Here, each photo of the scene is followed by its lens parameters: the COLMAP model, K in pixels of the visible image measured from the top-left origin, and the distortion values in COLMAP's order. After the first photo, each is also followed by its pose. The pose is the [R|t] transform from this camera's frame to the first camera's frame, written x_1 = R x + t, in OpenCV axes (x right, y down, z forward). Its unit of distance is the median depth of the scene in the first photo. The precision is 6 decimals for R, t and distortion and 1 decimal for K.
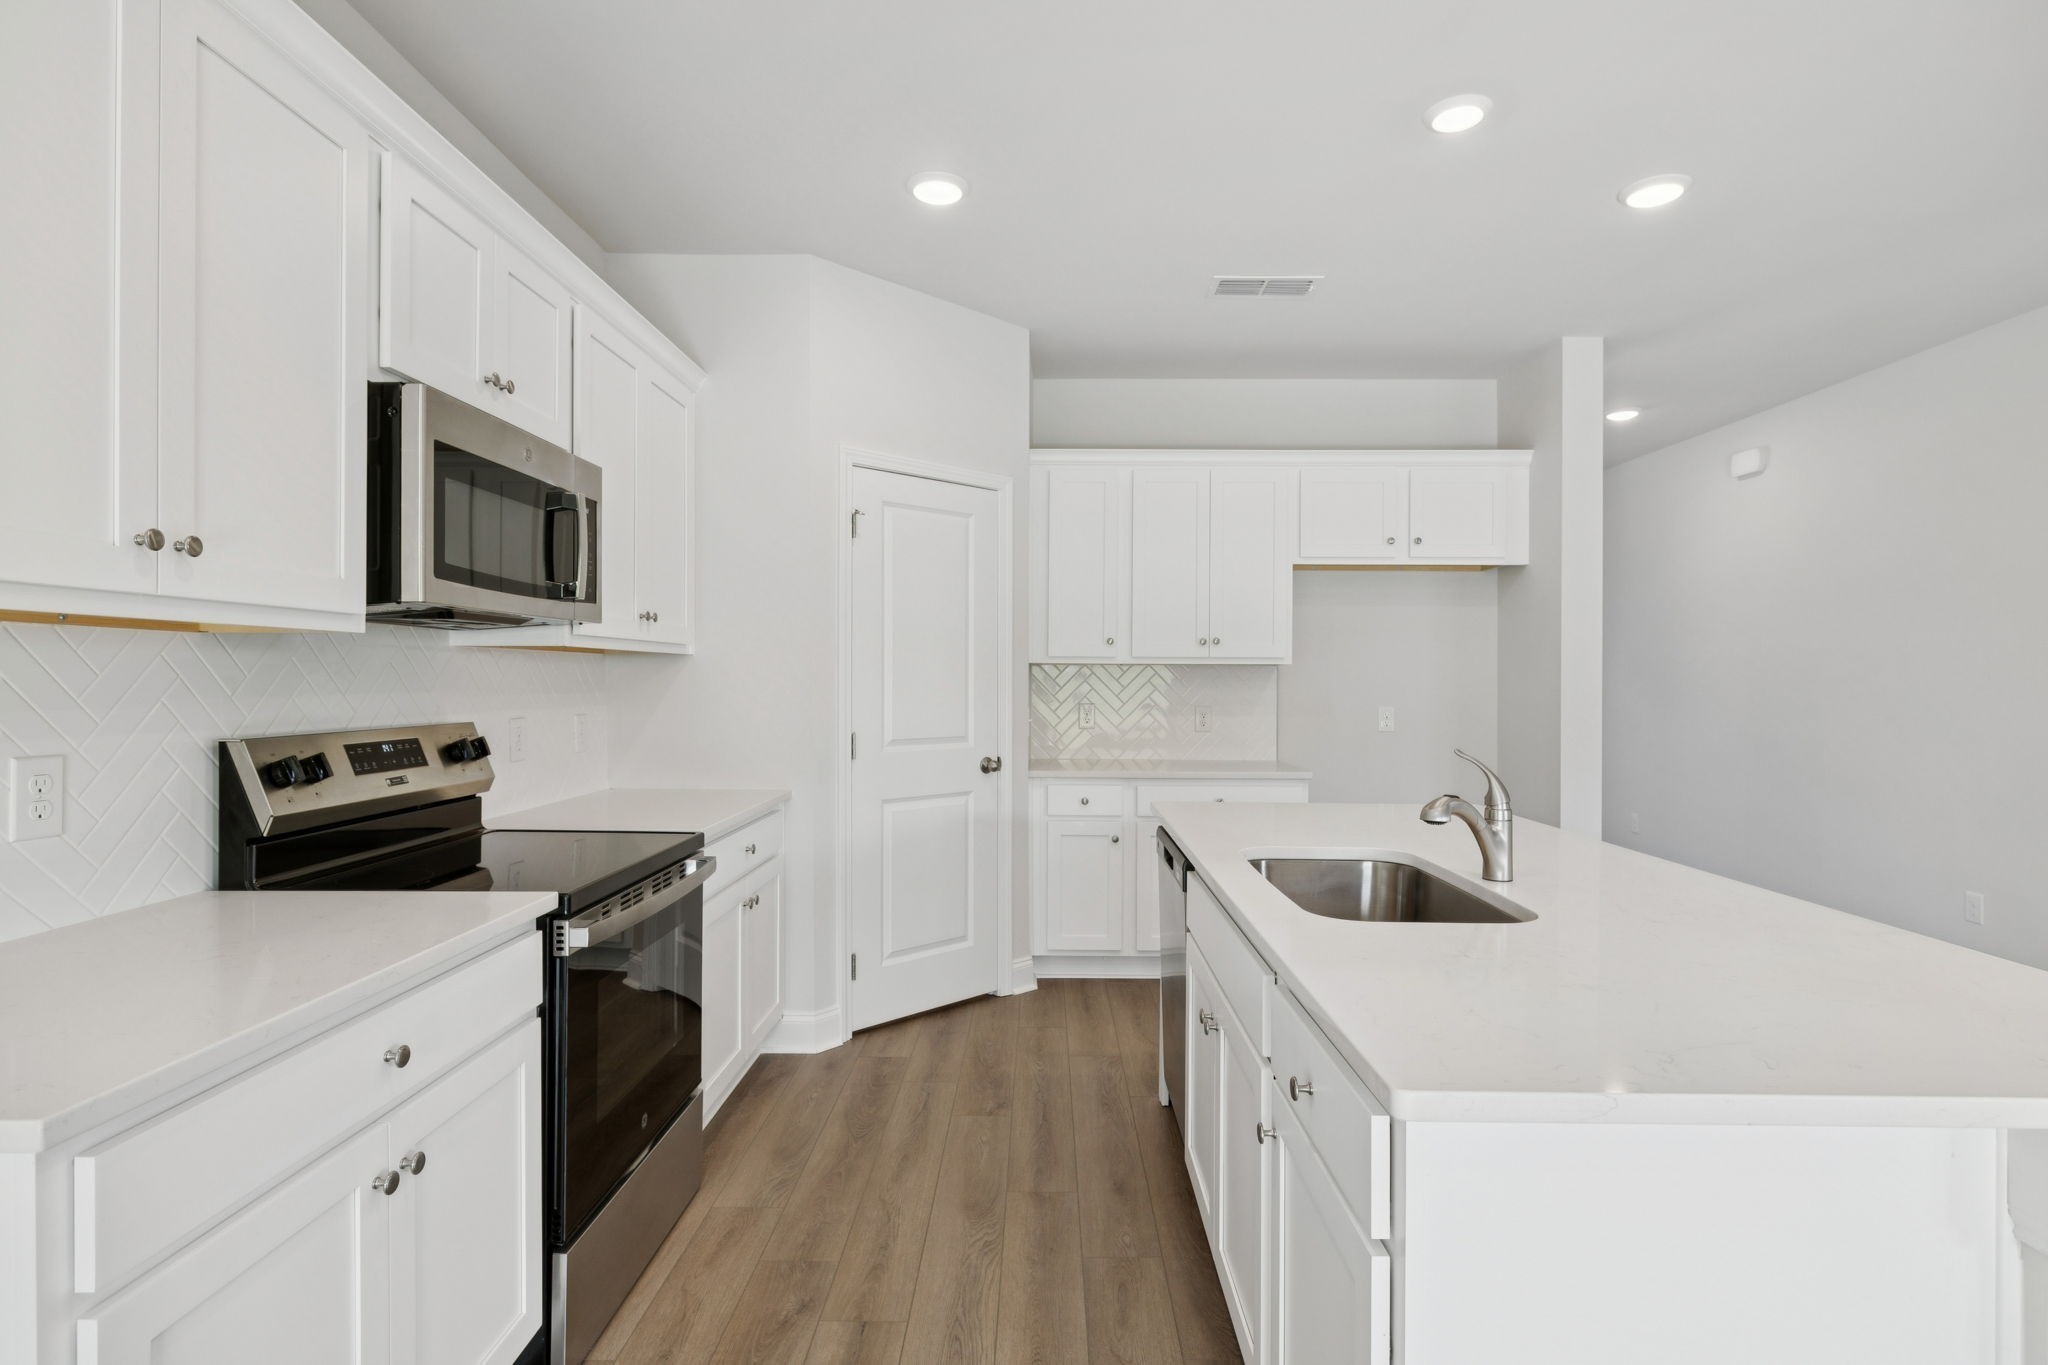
lens RADIAL K [[1031.4, 0, 1040.2], [0, 1031.4, 678.4], [0, 0, 1]] dist [-0.007208, 0.000787]
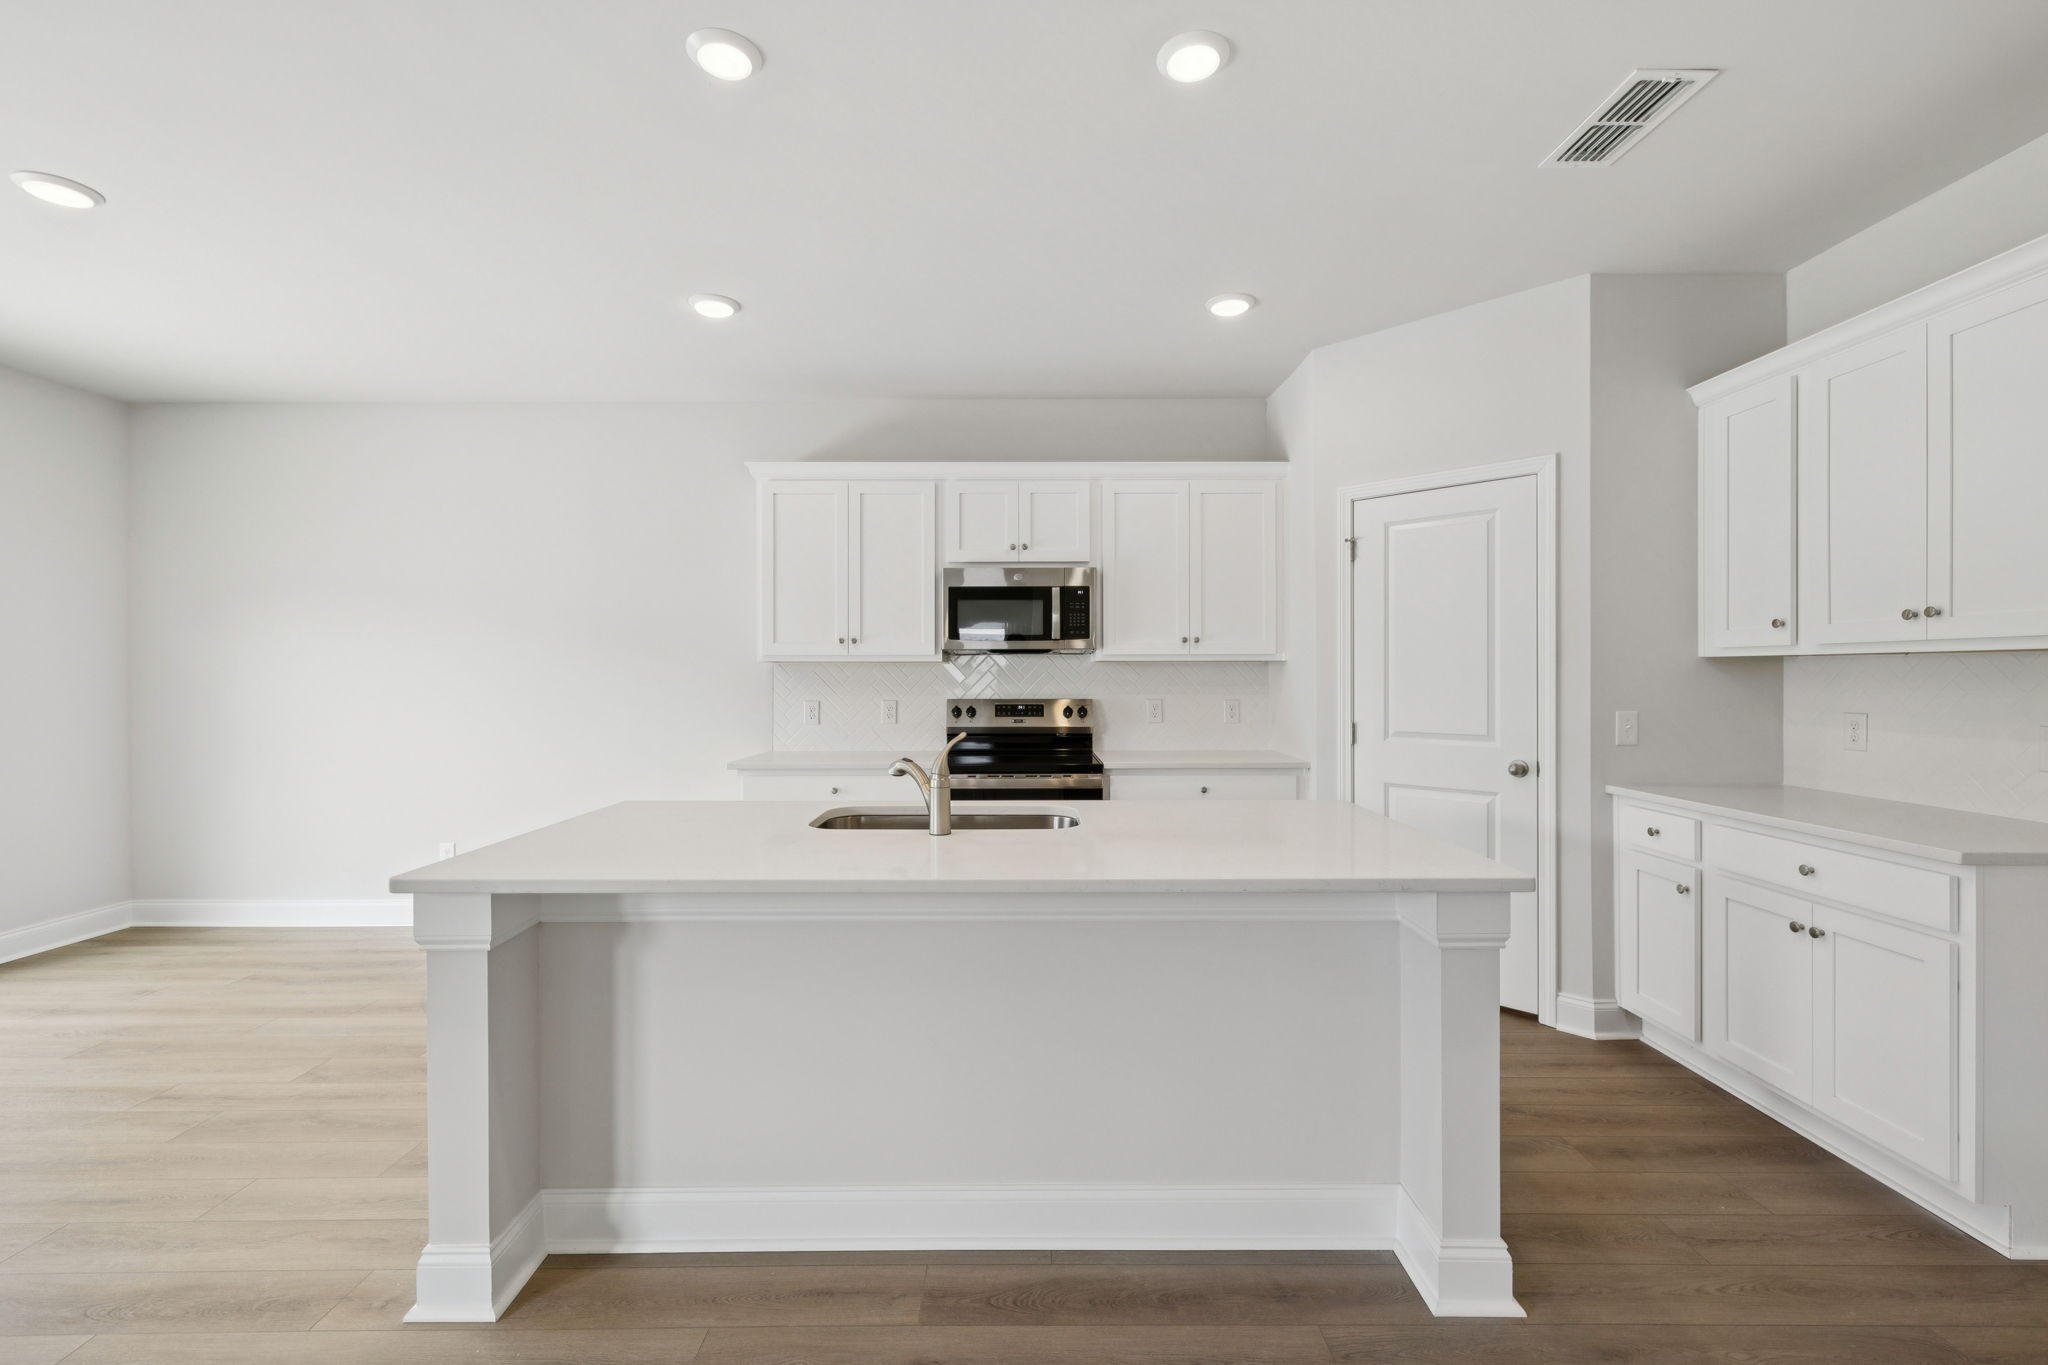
lens RADIAL K [[879.4, 0, 1021.6], [0, 879.4, 676.8], [0, 0, 1]] dist [0.004221, 0.000479]
pose [[0.000403, -0.001643, -0.999999, 0.808059], [0.002181, 0.999996, -0.001642, 0.000628], [0.999998, -0.002180, 0.000406, 0.577681]]
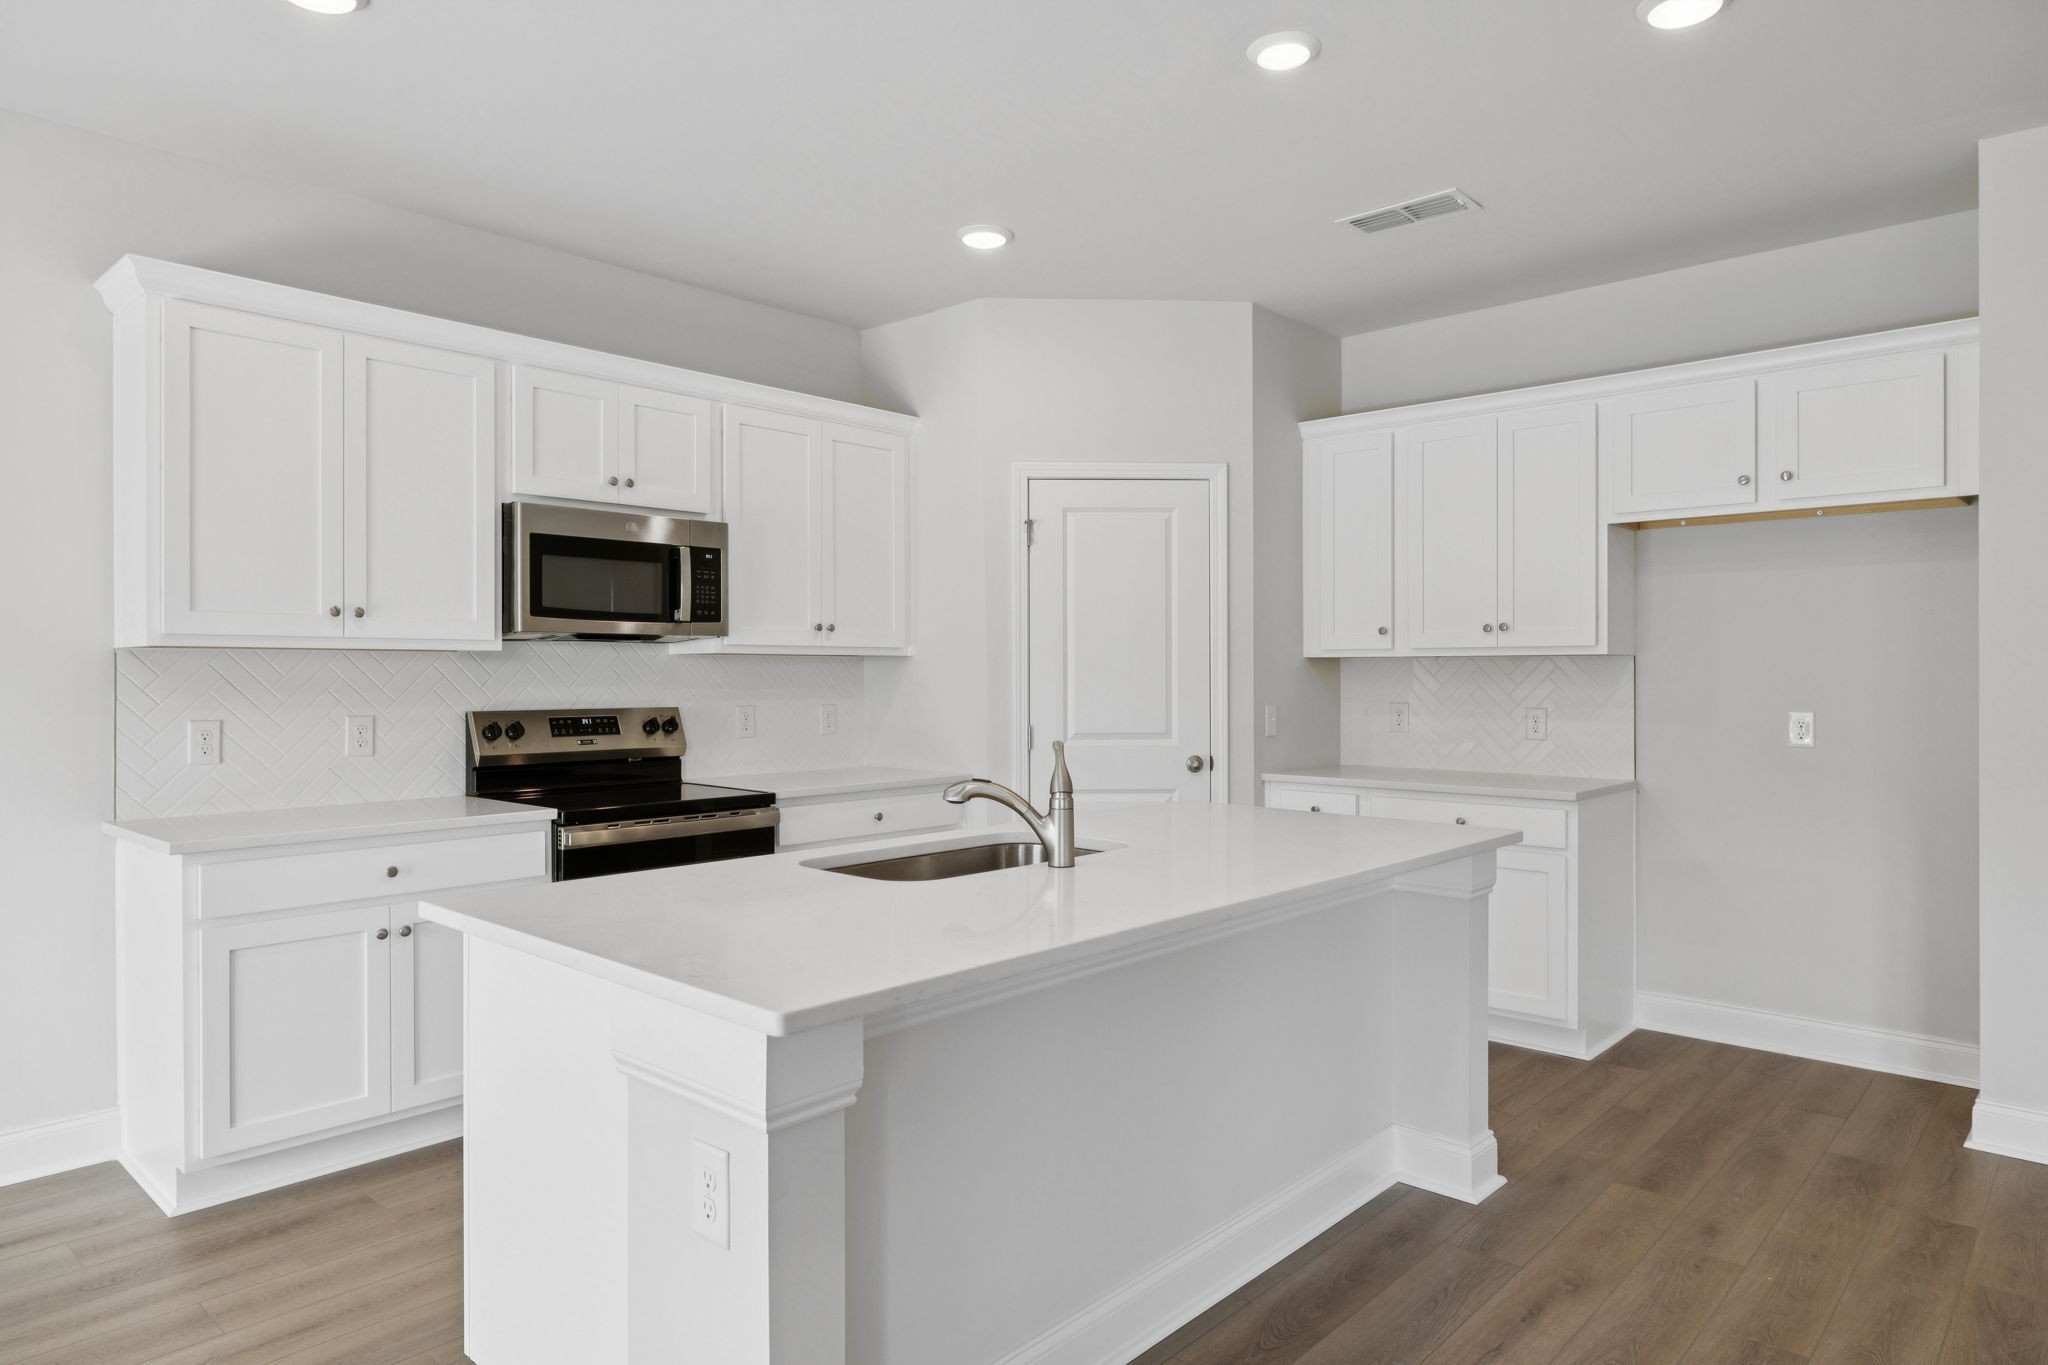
lens RADIAL K [[1240.4, 0, 1030.3], [0, 1240.4, 675.7], [0, 0, 1]] dist [-0.006818, -0.005240]
pose [[0.739565, -0.004289, -0.673072, 0.663143], [0.004461, 0.999989, -0.001470, 0.002280], [0.673071, -0.001915, 0.739576, 0.030600]]
